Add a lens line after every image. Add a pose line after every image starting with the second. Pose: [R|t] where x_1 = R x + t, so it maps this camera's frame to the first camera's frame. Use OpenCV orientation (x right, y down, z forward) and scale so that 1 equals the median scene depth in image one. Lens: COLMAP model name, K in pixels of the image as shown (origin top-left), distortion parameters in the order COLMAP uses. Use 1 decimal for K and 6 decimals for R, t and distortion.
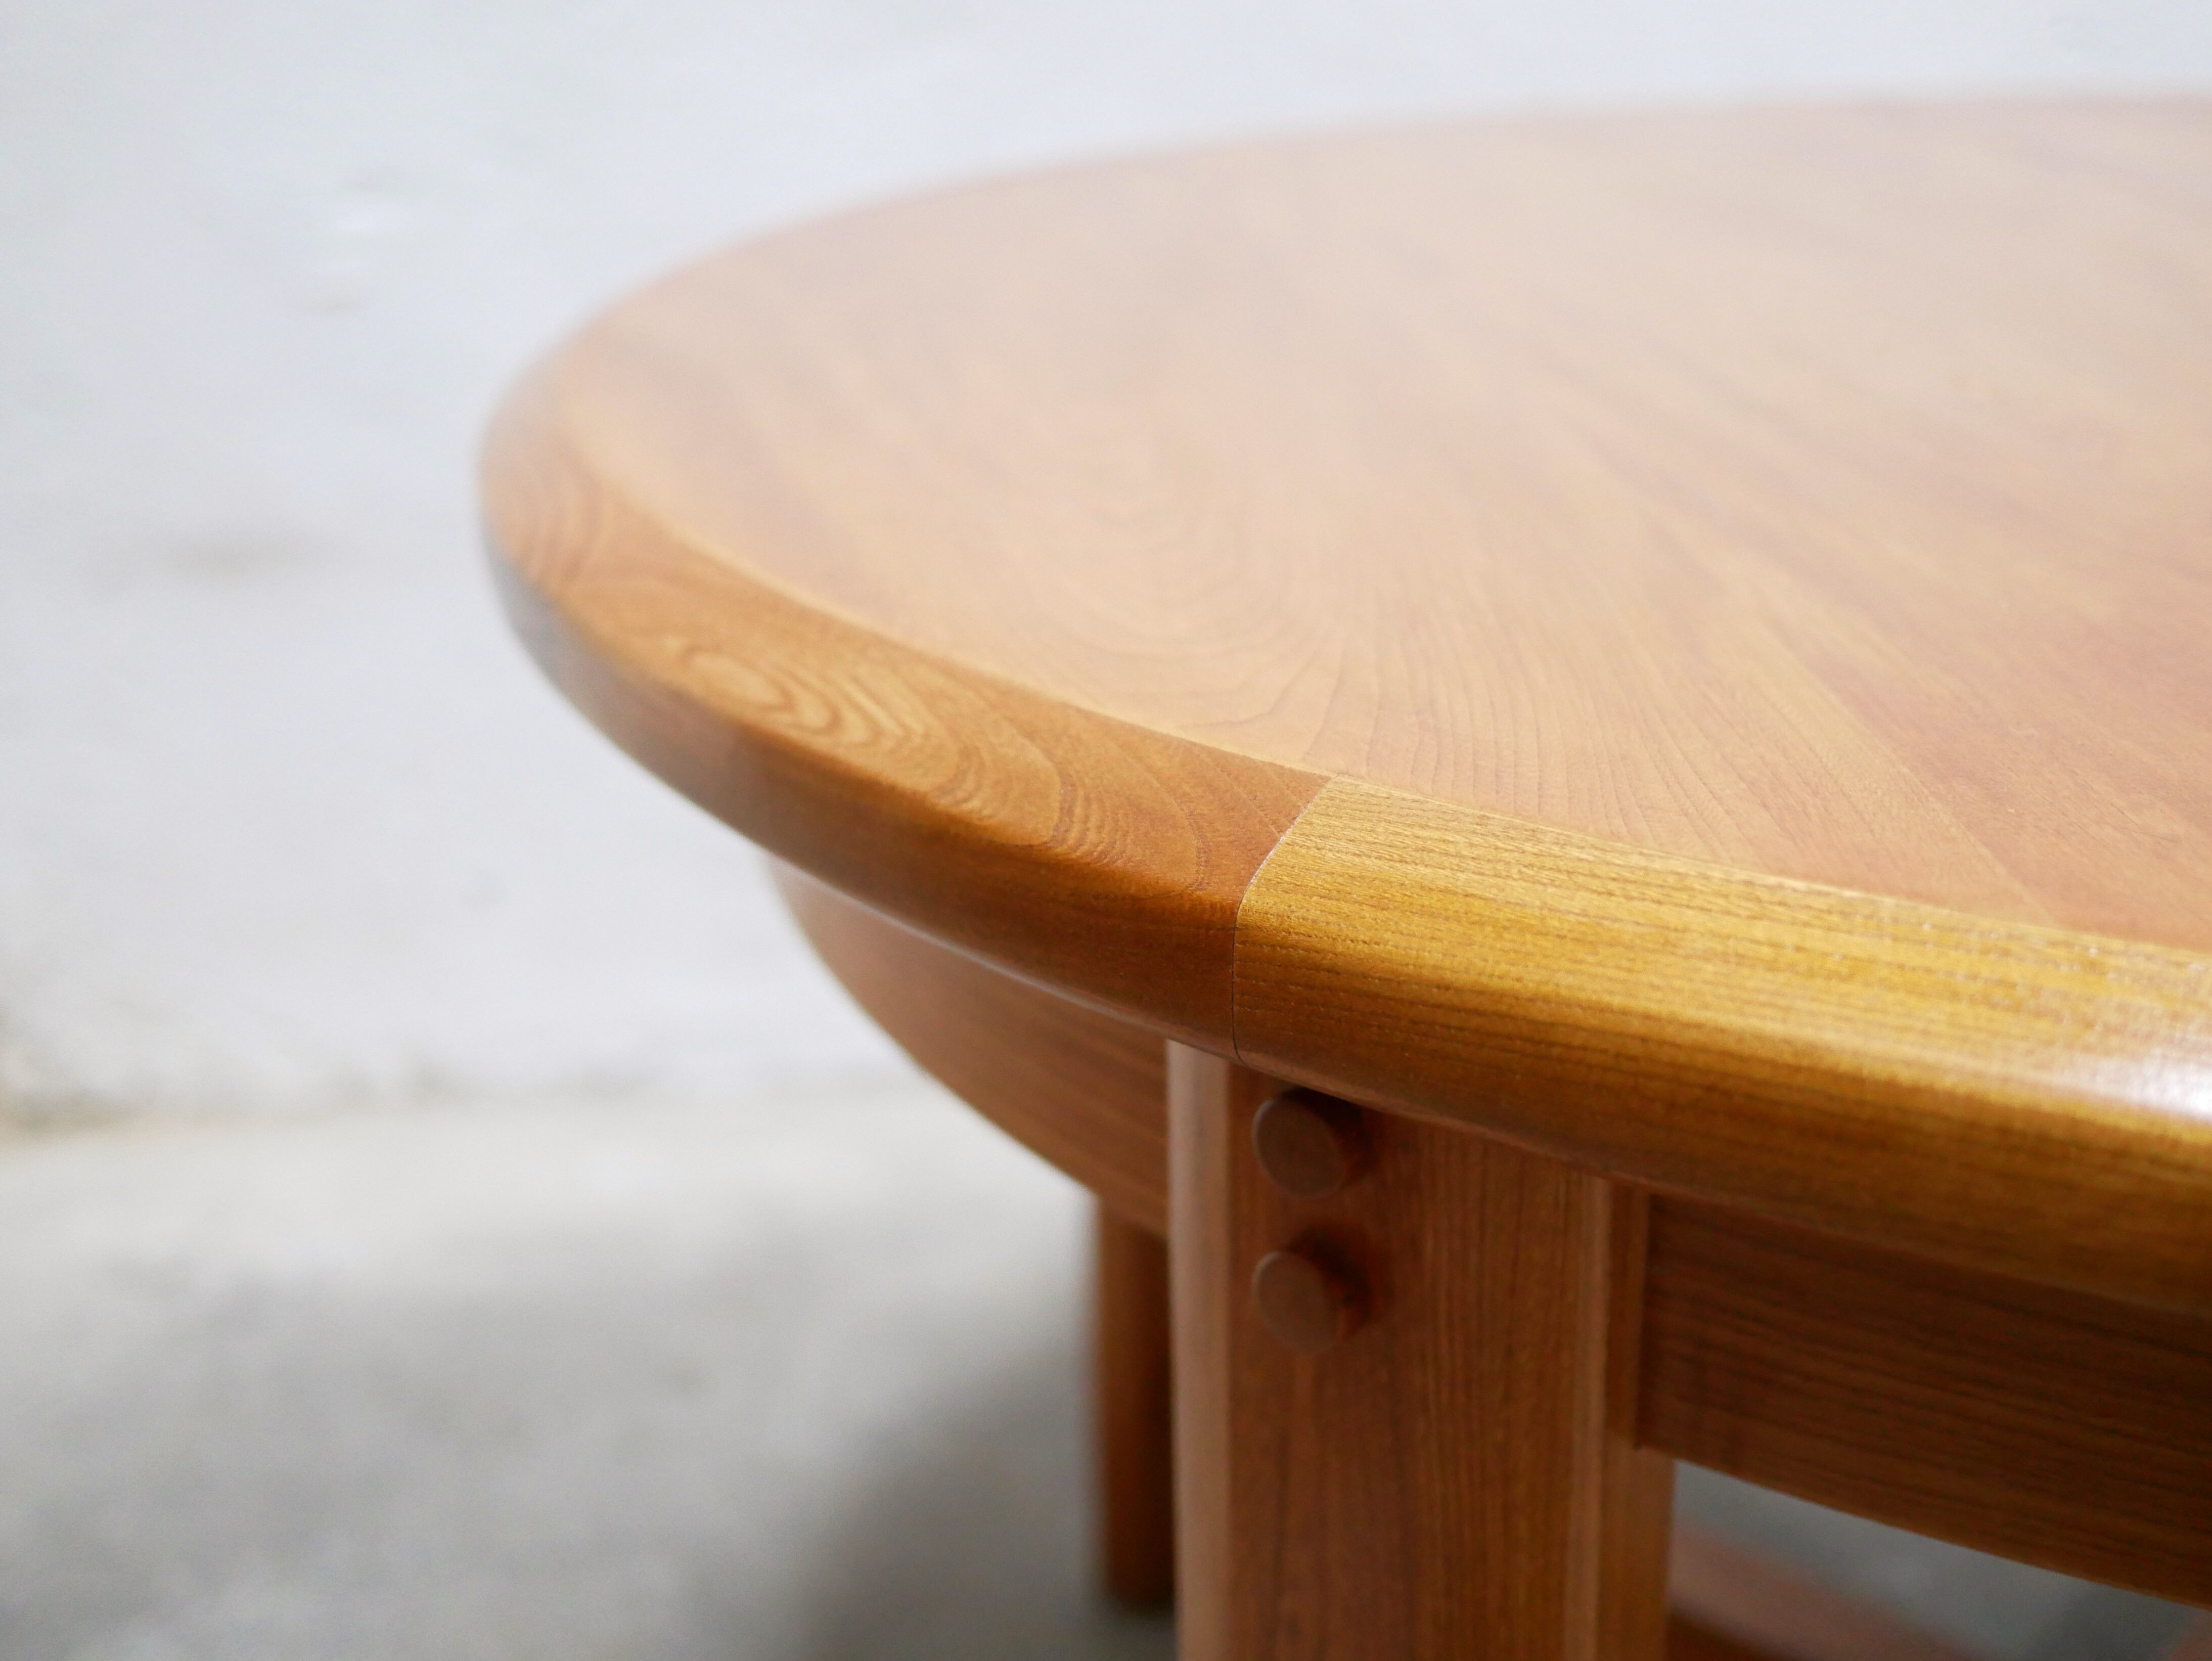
lens RADIAL K [[2662.4, 0, 1118.1], [0, 2662.4, 823.3], [0, 0, 1]] dist [0.010867, 0.000000]
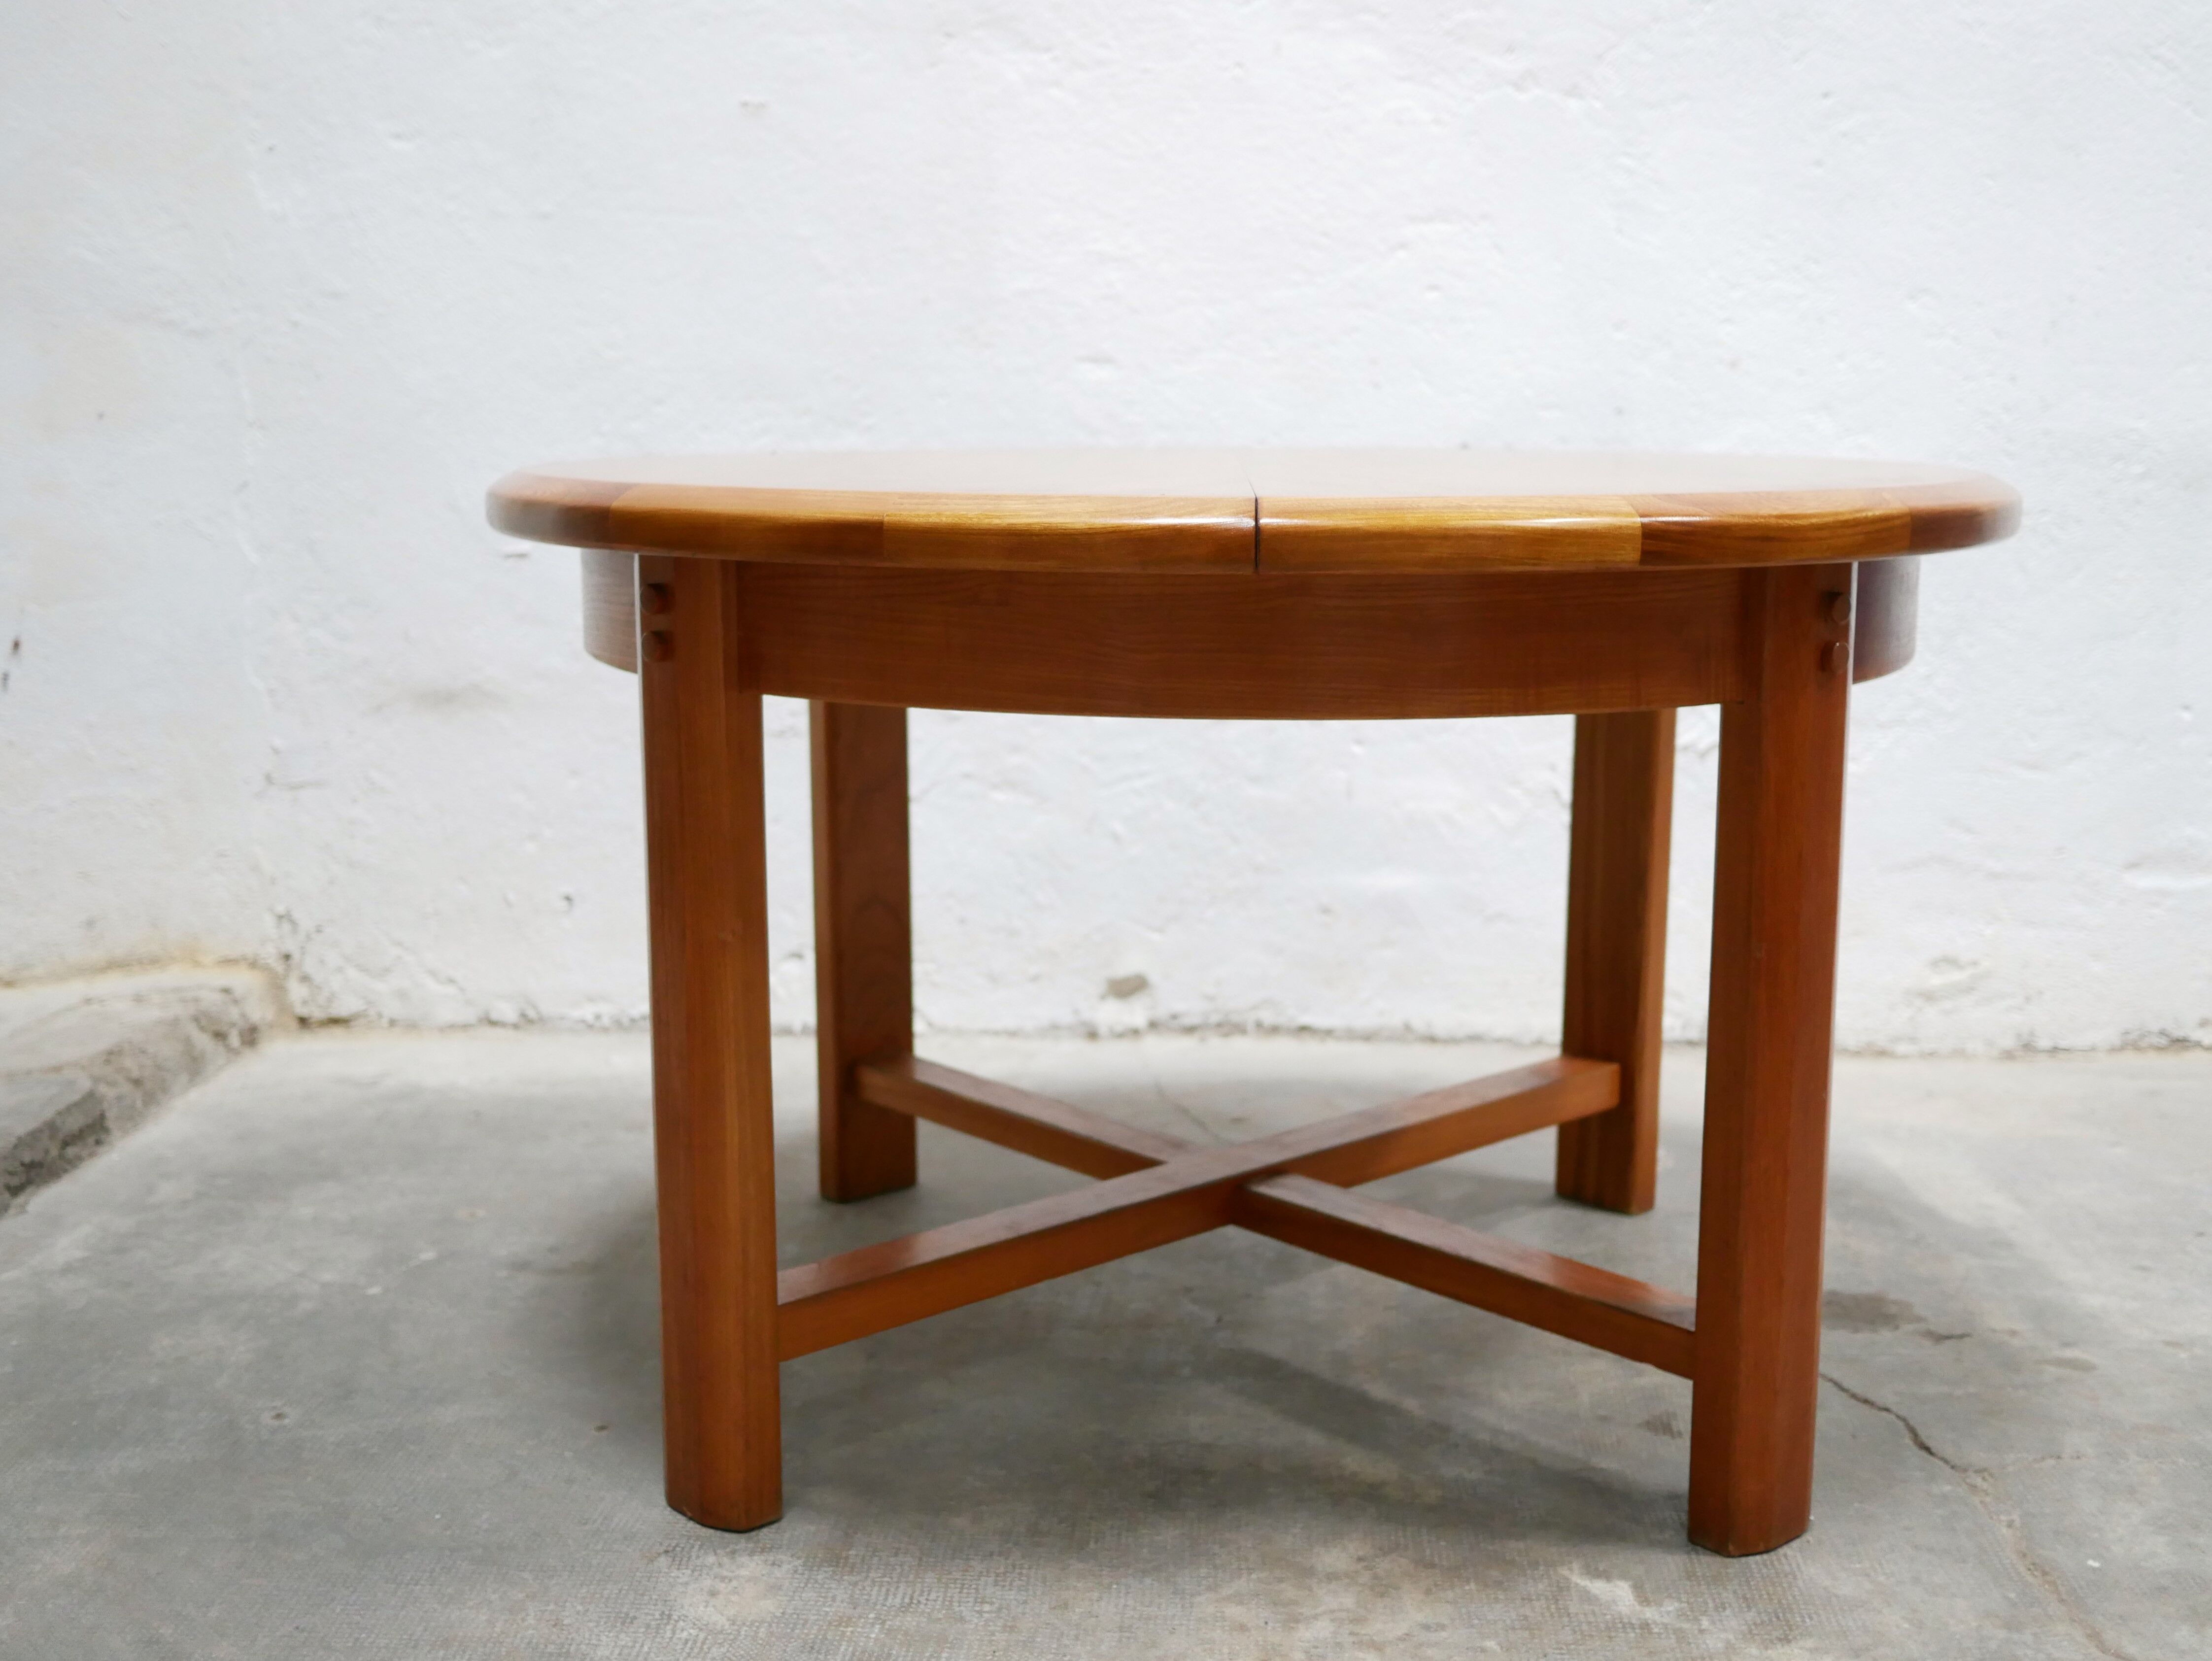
lens RADIAL K [[2558.8, 0, 1102.9], [0, 2558.8, 820.6], [0, 0, 1]] dist [-0.011409, 0.000000]
pose [[0.994104, 0.040862, -0.100433, 1.047670], [-0.059902, 0.979056, -0.194580, 1.059737], [0.090379, 0.199449, 0.975731, -2.315250]]
